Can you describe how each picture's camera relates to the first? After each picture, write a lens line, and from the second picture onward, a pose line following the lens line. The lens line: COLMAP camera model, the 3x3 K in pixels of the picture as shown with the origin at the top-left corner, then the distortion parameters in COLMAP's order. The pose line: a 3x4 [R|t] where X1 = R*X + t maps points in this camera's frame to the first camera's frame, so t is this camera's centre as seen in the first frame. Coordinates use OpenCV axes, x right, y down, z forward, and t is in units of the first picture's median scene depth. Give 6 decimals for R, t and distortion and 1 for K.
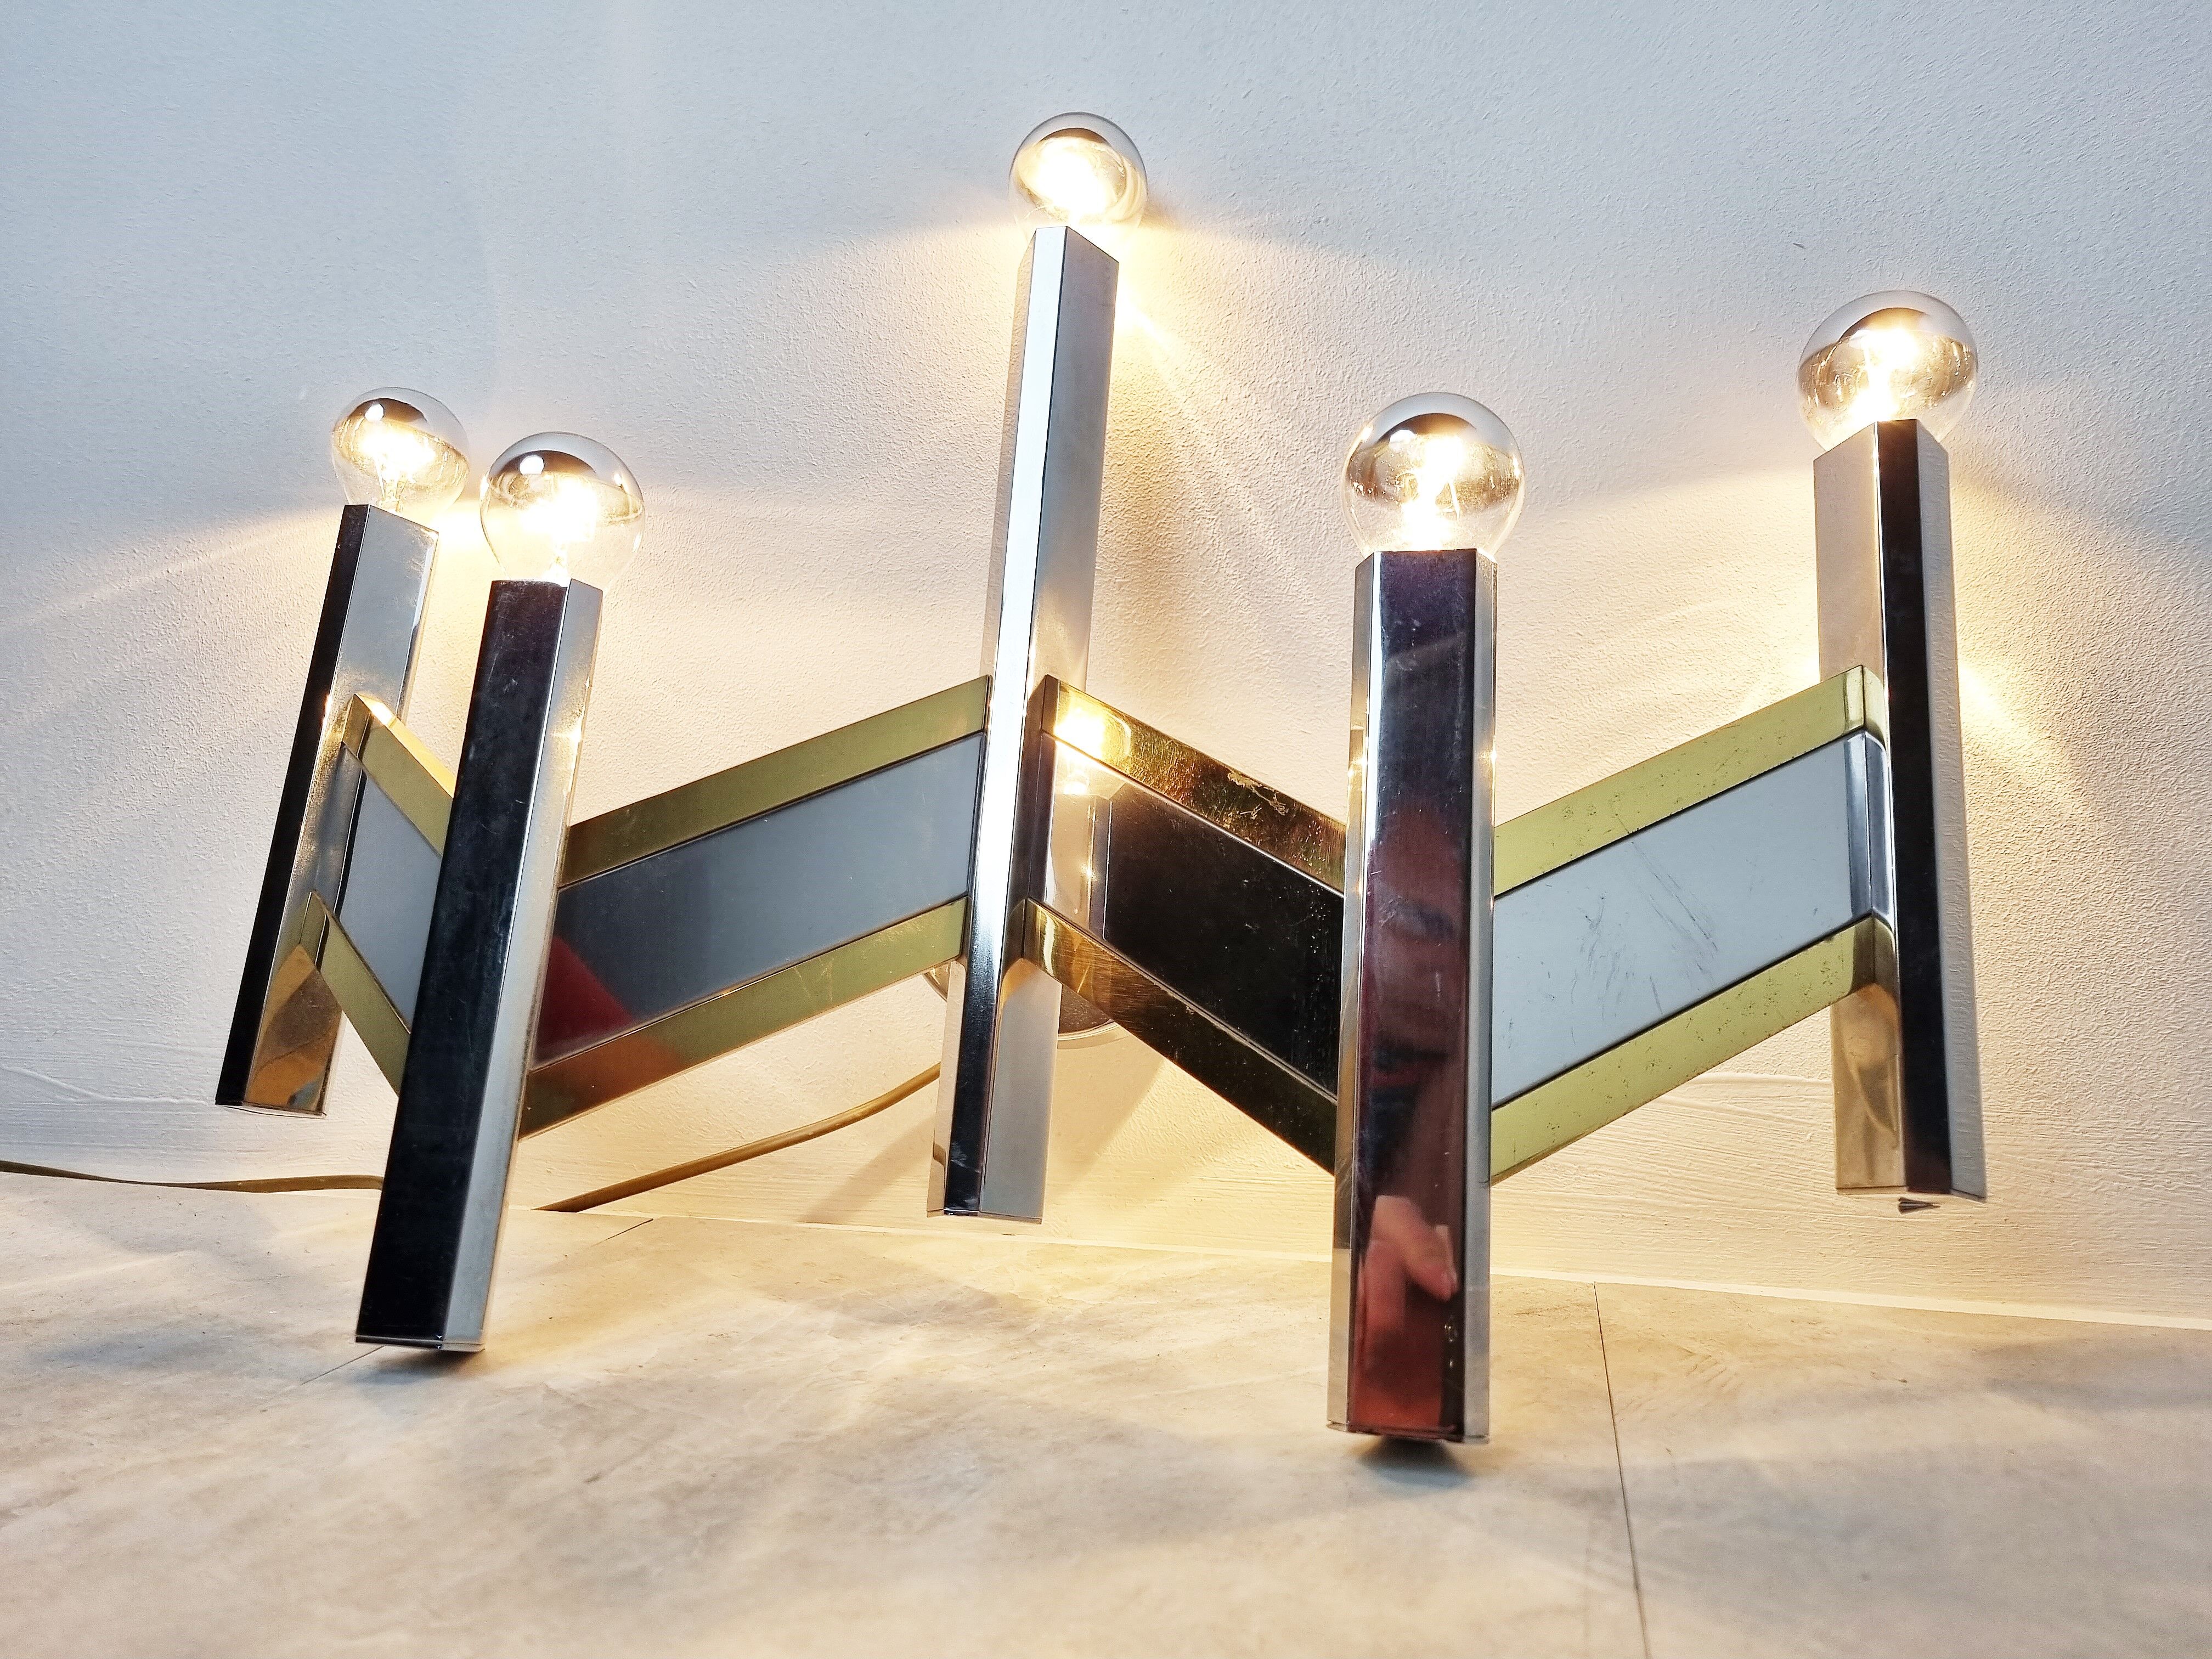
lens RADIAL K [[1651.3, 0, 1095.9], [0, 1651.3, 871.2], [0, 0, 1]] dist [0.046412, -0.037384]
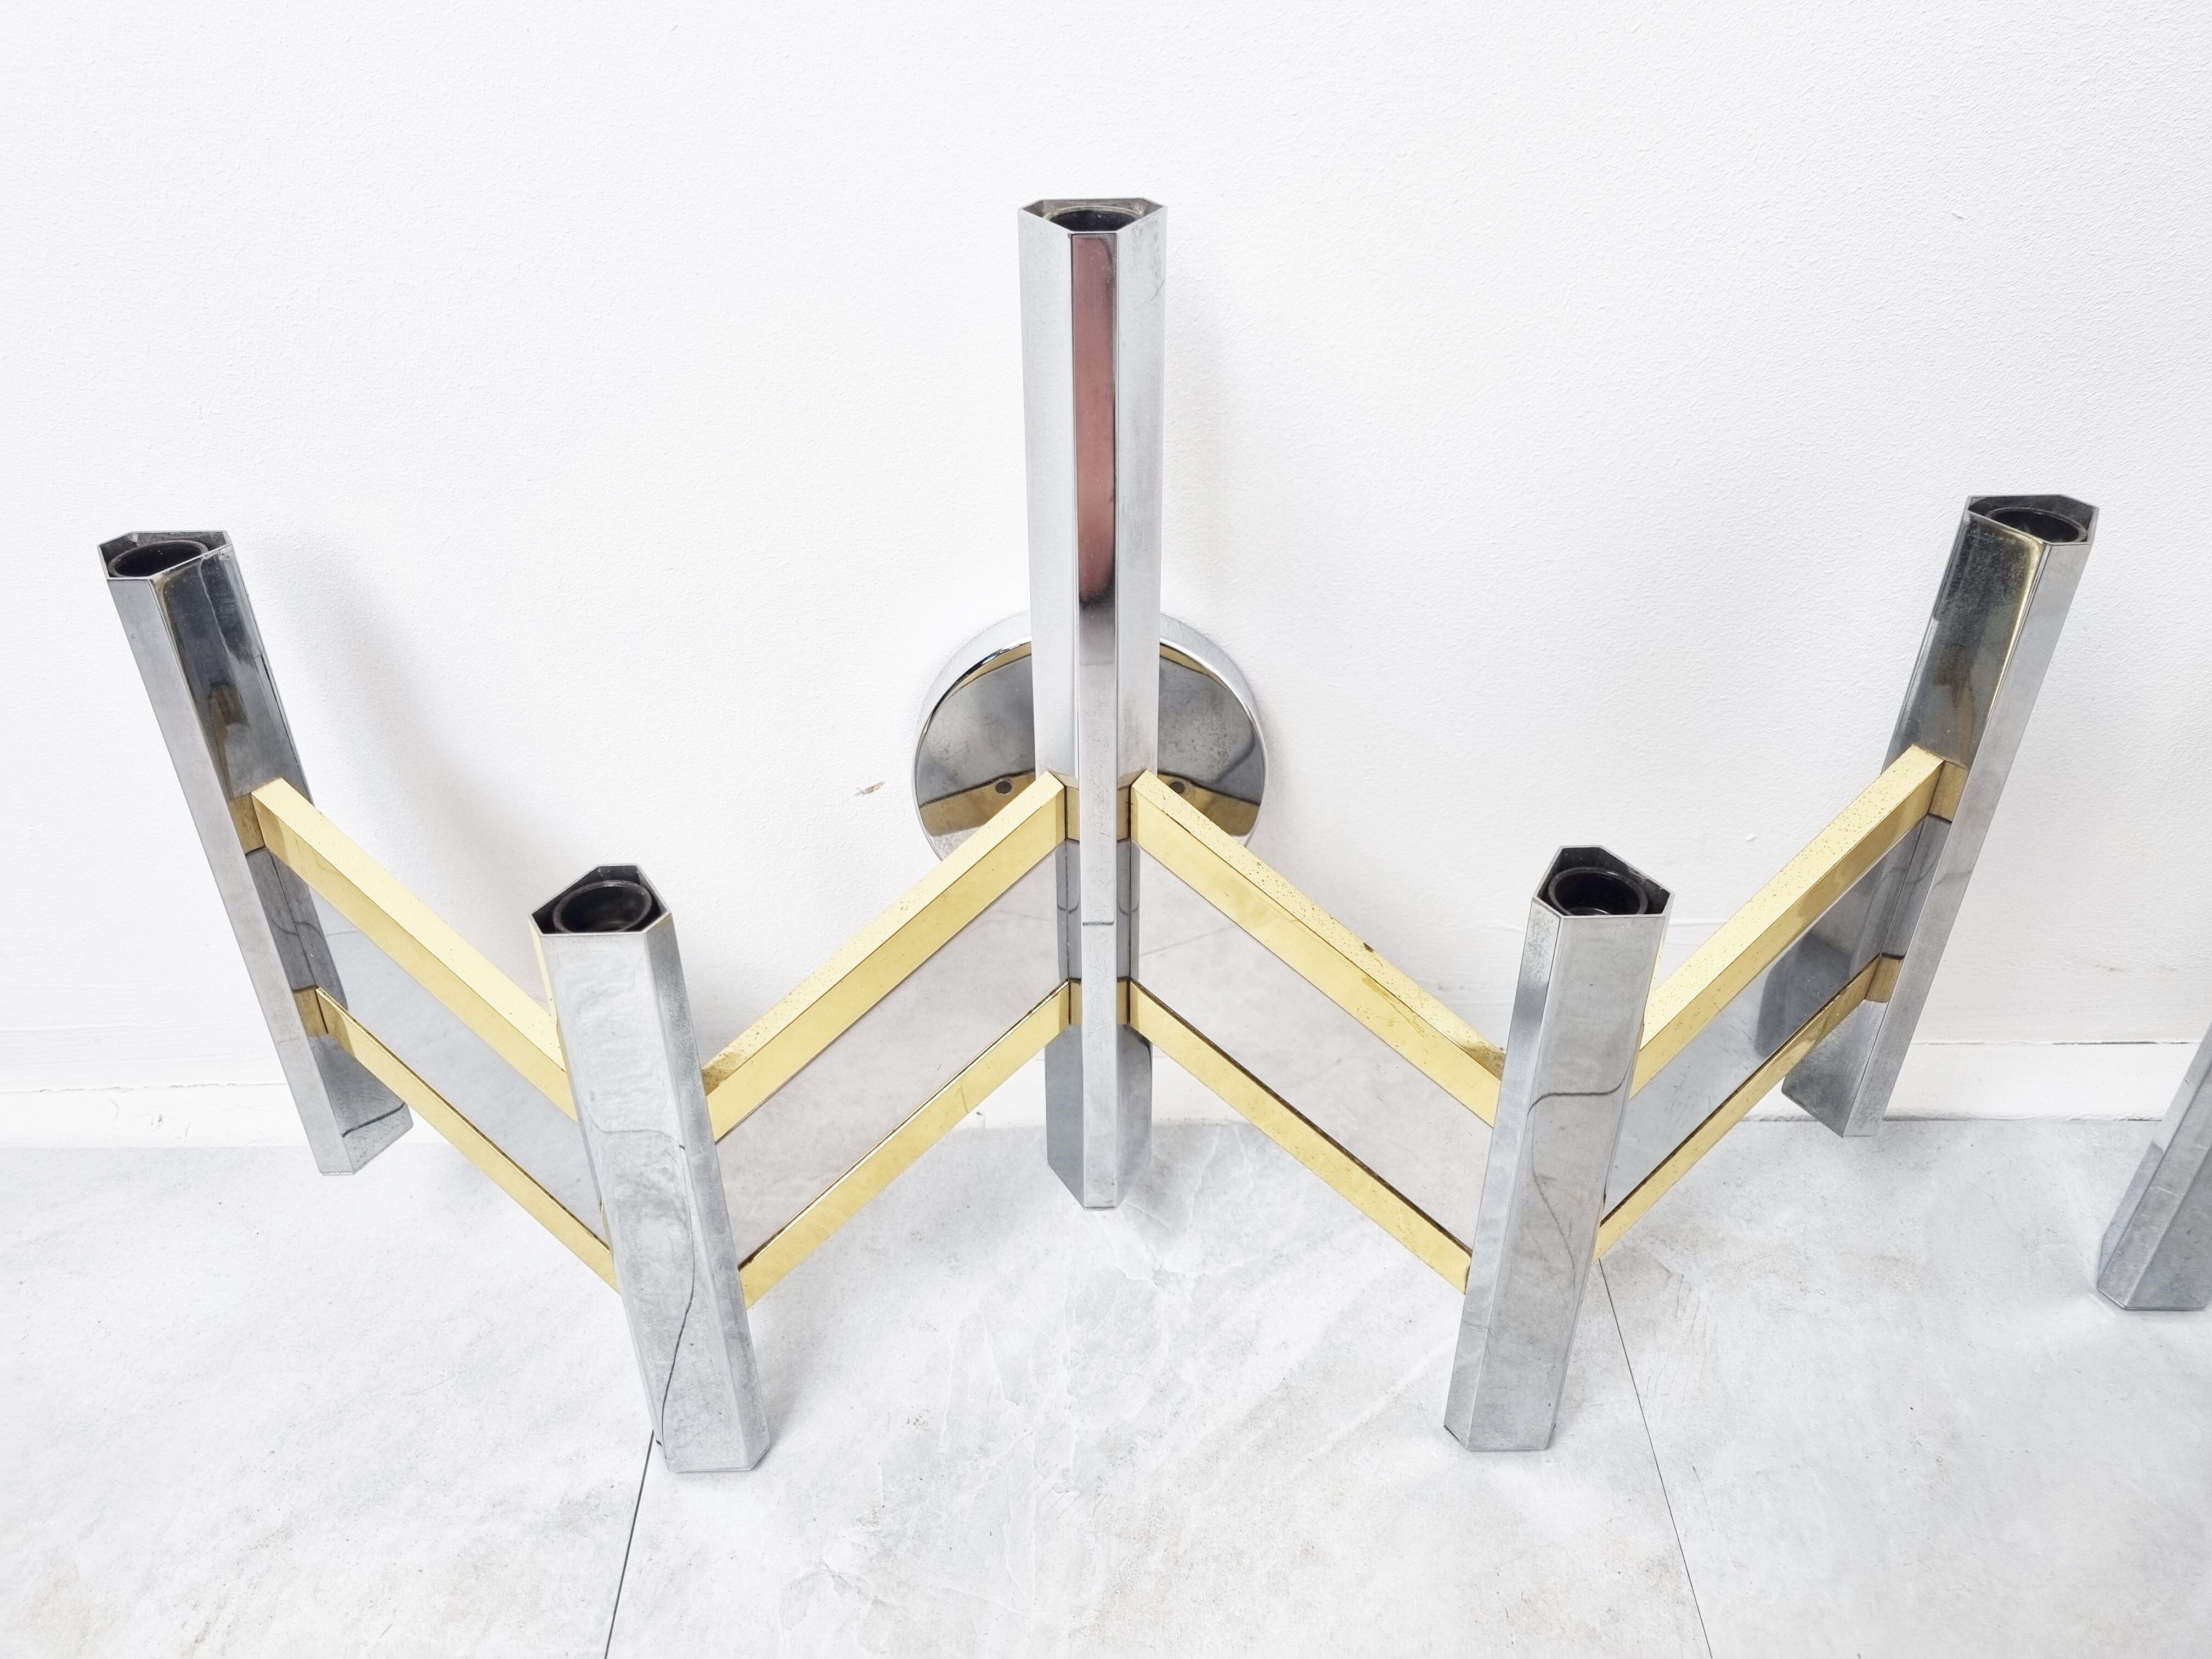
lens RADIAL K [[1651.3, 0, 1081.9], [0, 1651.3, 820.1], [0, 0, 1]] dist [0.046412, -0.037384]
pose [[0.968425, -0.170529, 0.181857, -0.245607], [0.022961, 0.787373, 0.616049, -0.750120], [-0.248244, -0.592422, 0.766428, 0.309563]]
